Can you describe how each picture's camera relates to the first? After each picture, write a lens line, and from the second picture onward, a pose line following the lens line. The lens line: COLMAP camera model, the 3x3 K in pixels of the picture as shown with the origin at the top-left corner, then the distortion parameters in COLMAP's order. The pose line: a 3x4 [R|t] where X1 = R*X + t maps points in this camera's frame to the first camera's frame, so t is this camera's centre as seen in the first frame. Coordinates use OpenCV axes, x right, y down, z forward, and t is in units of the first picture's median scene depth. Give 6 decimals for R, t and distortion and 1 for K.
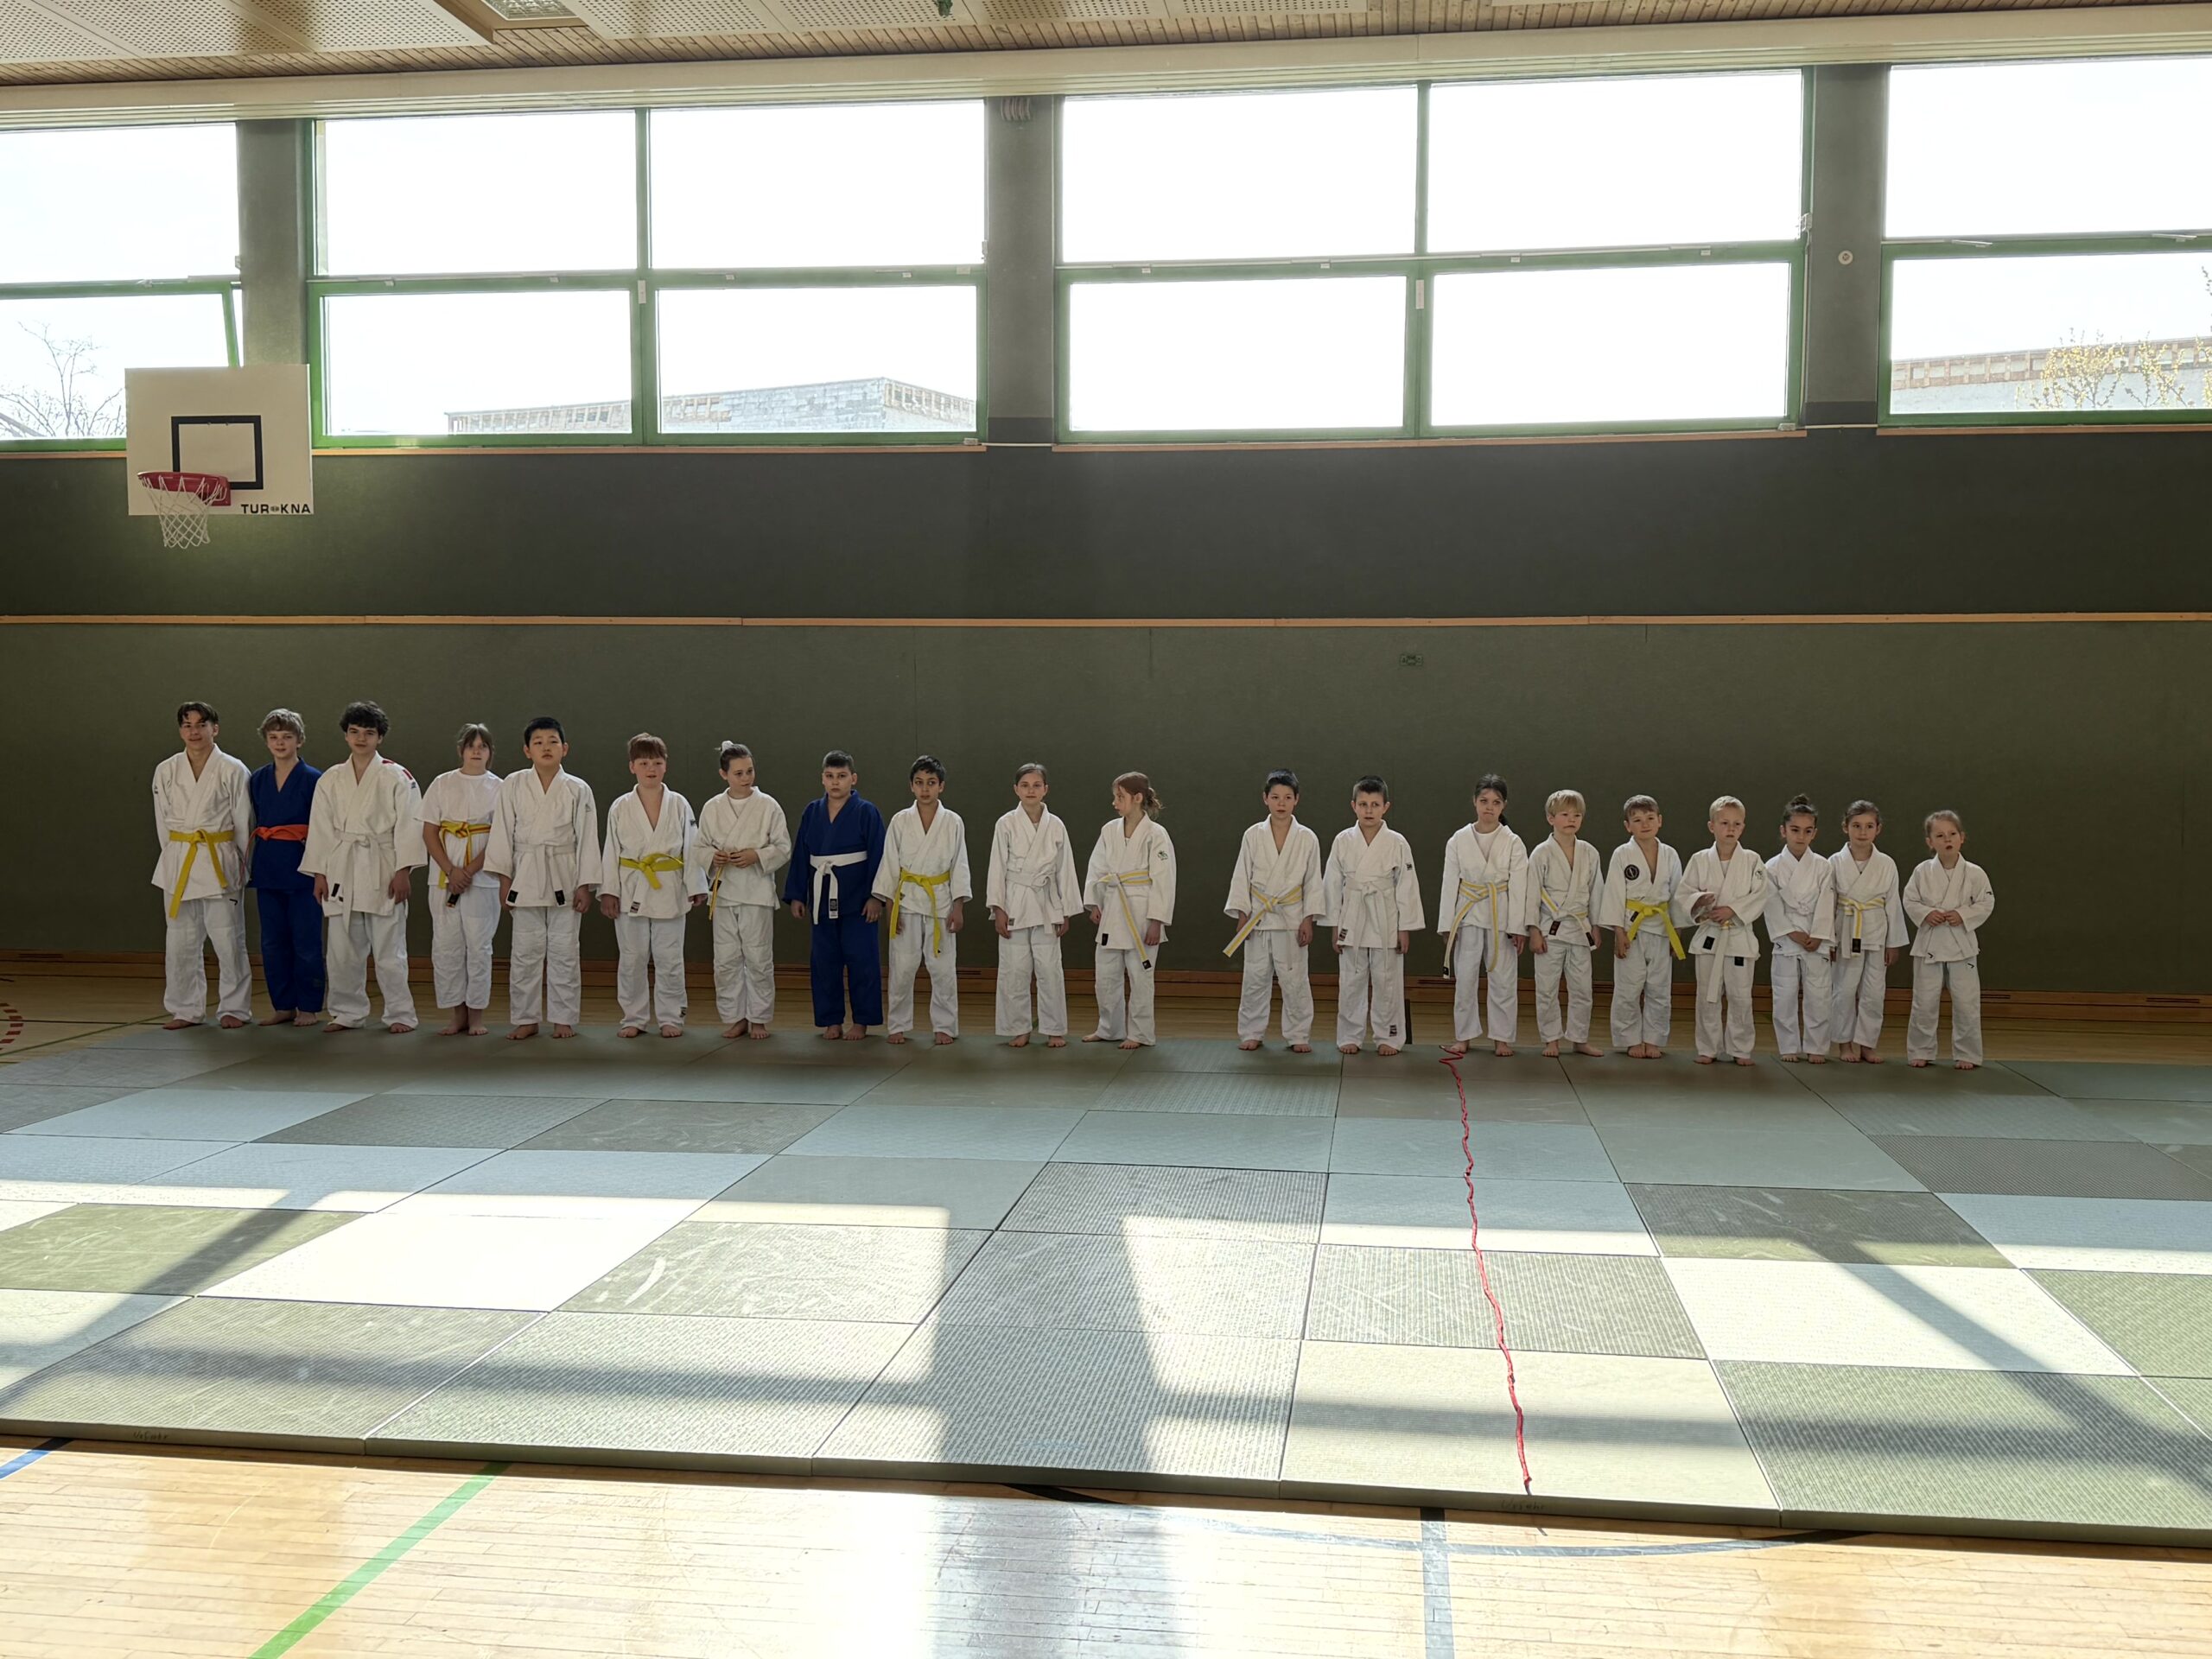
lens RADIAL K [[1963.4, 0, 1109.6], [0, 1963.4, 832.9], [0, 0, 1]] dist [0.058061, -0.043283]
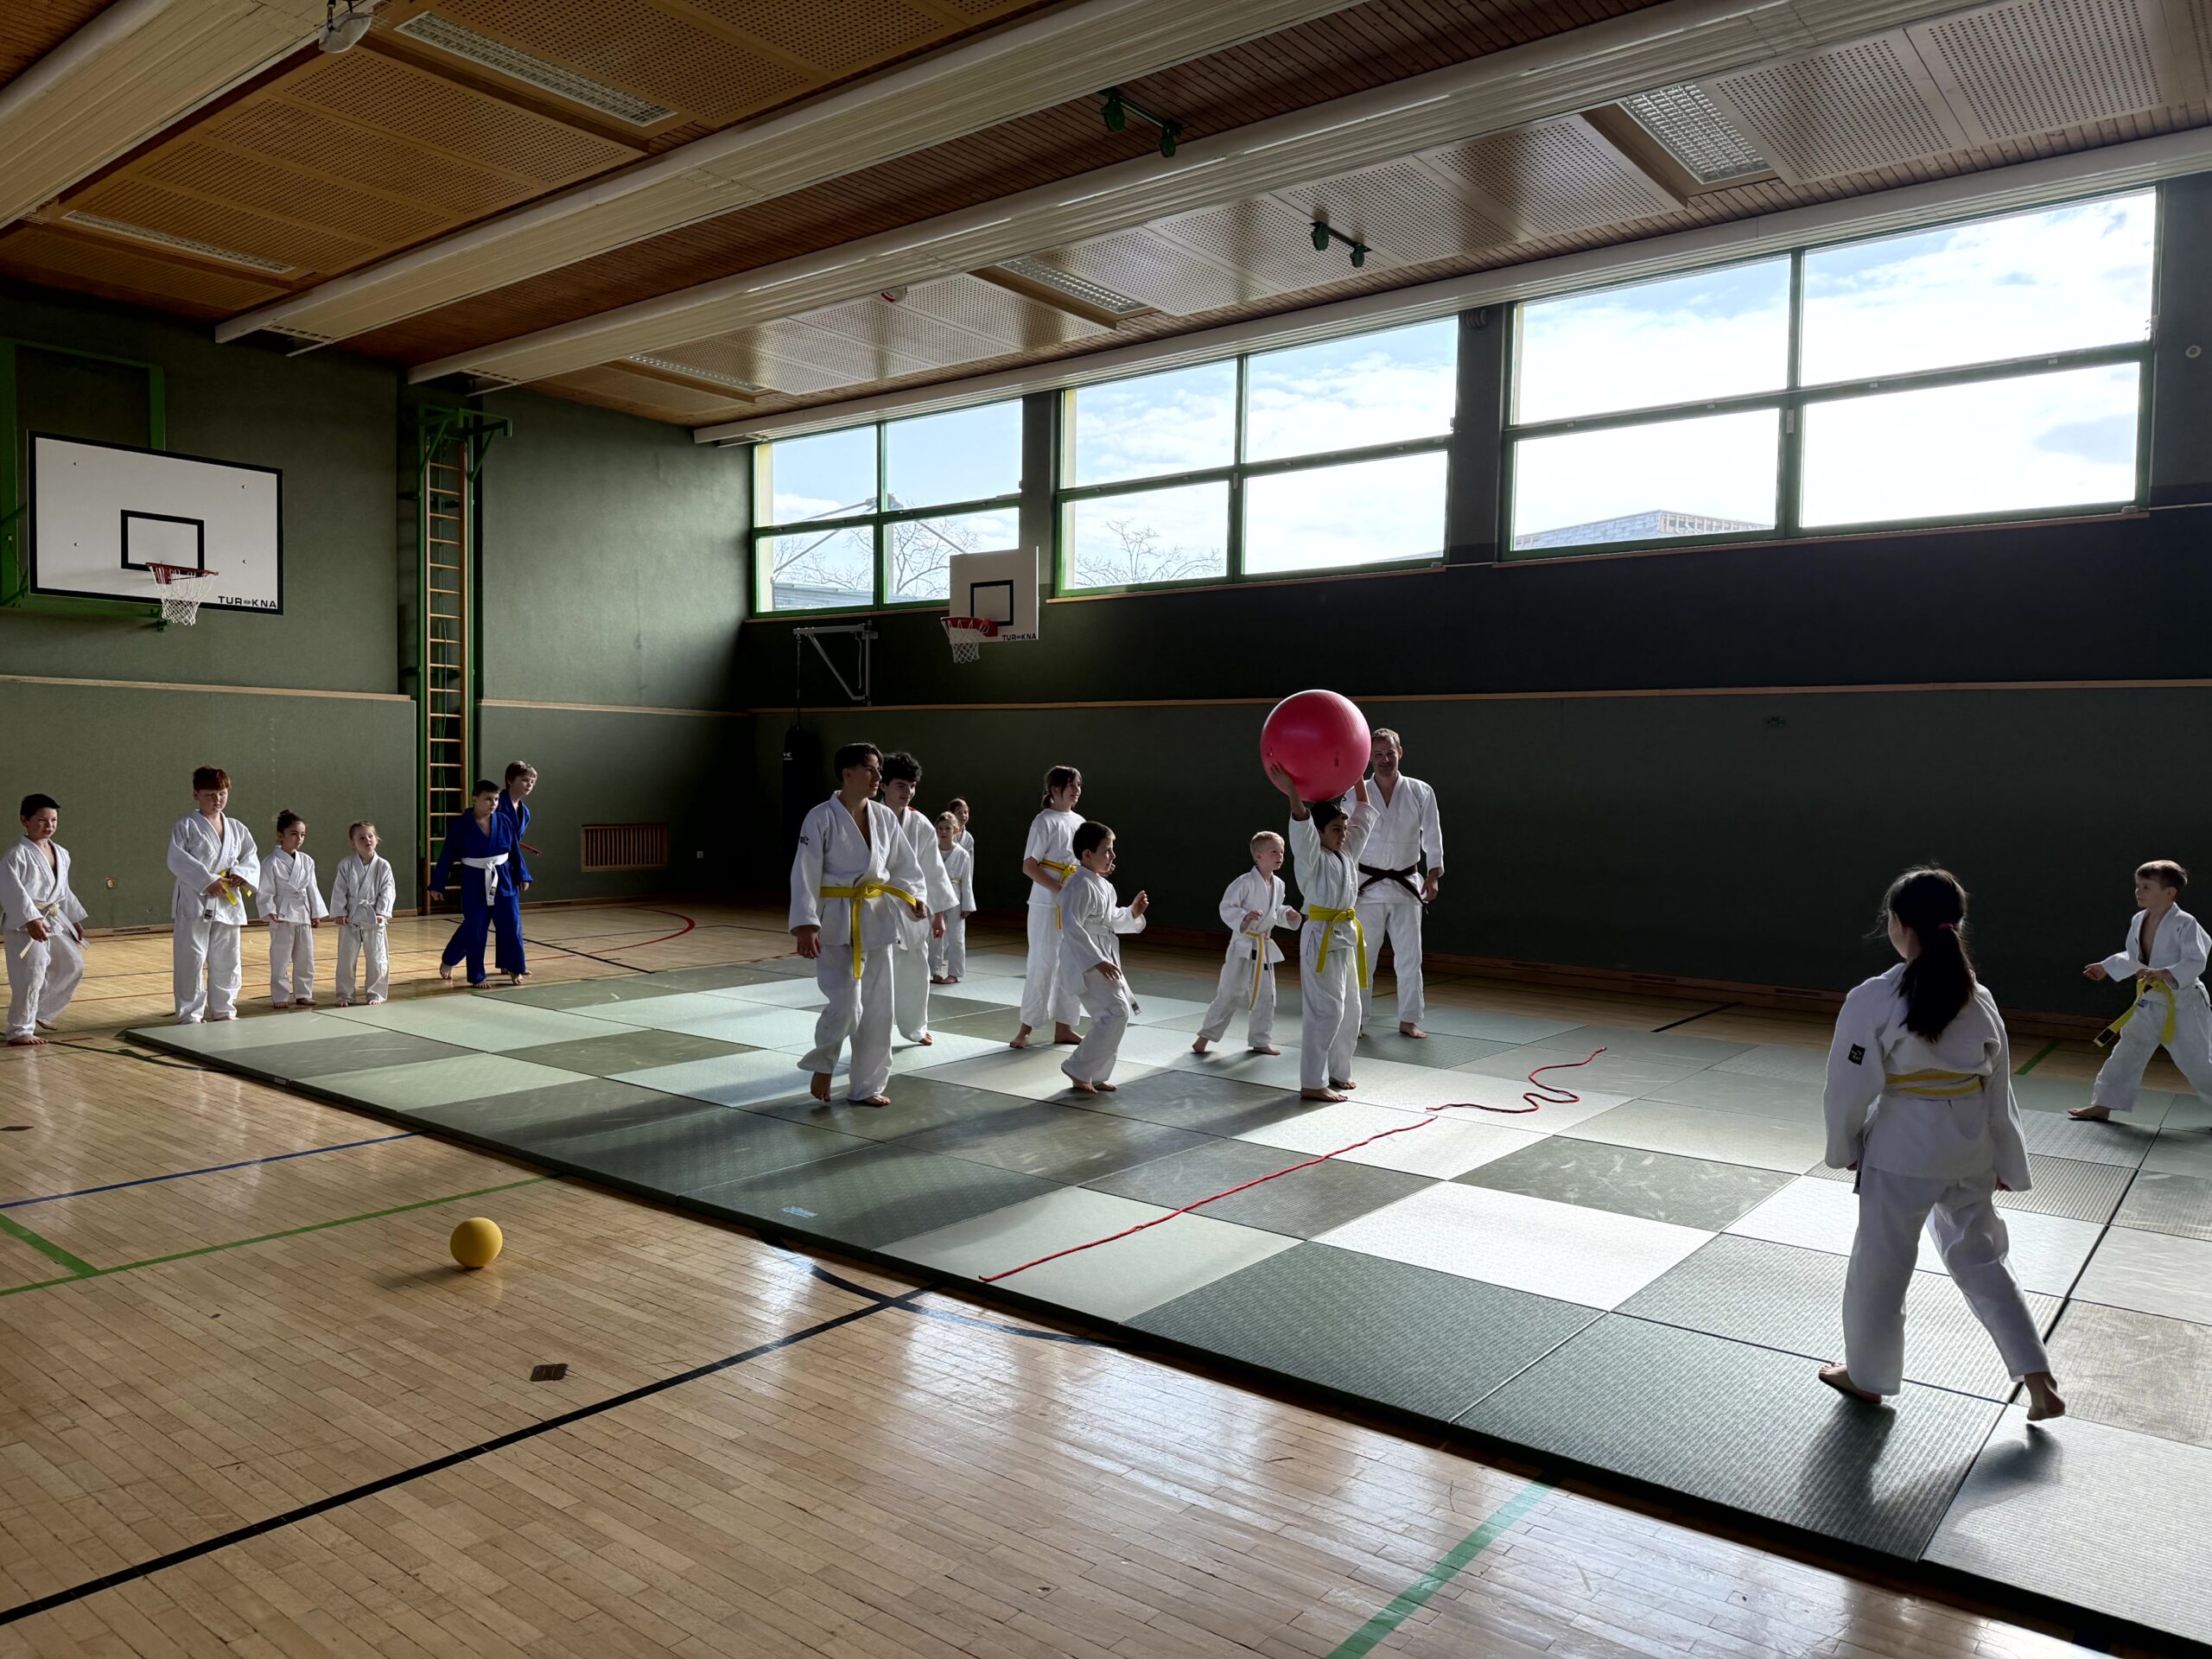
lens RADIAL K [[1561.9, 0, 1108.1], [0, 1561.9, 835.7], [0, 0, 1]] dist [0.035891, -0.005666]
pose [[0.850931, 0.027790, -0.524541, 0.312589], [-0.037016, 0.999289, -0.007107, 0.004443], [0.523971, 0.025464, 0.851355, -0.039721]]
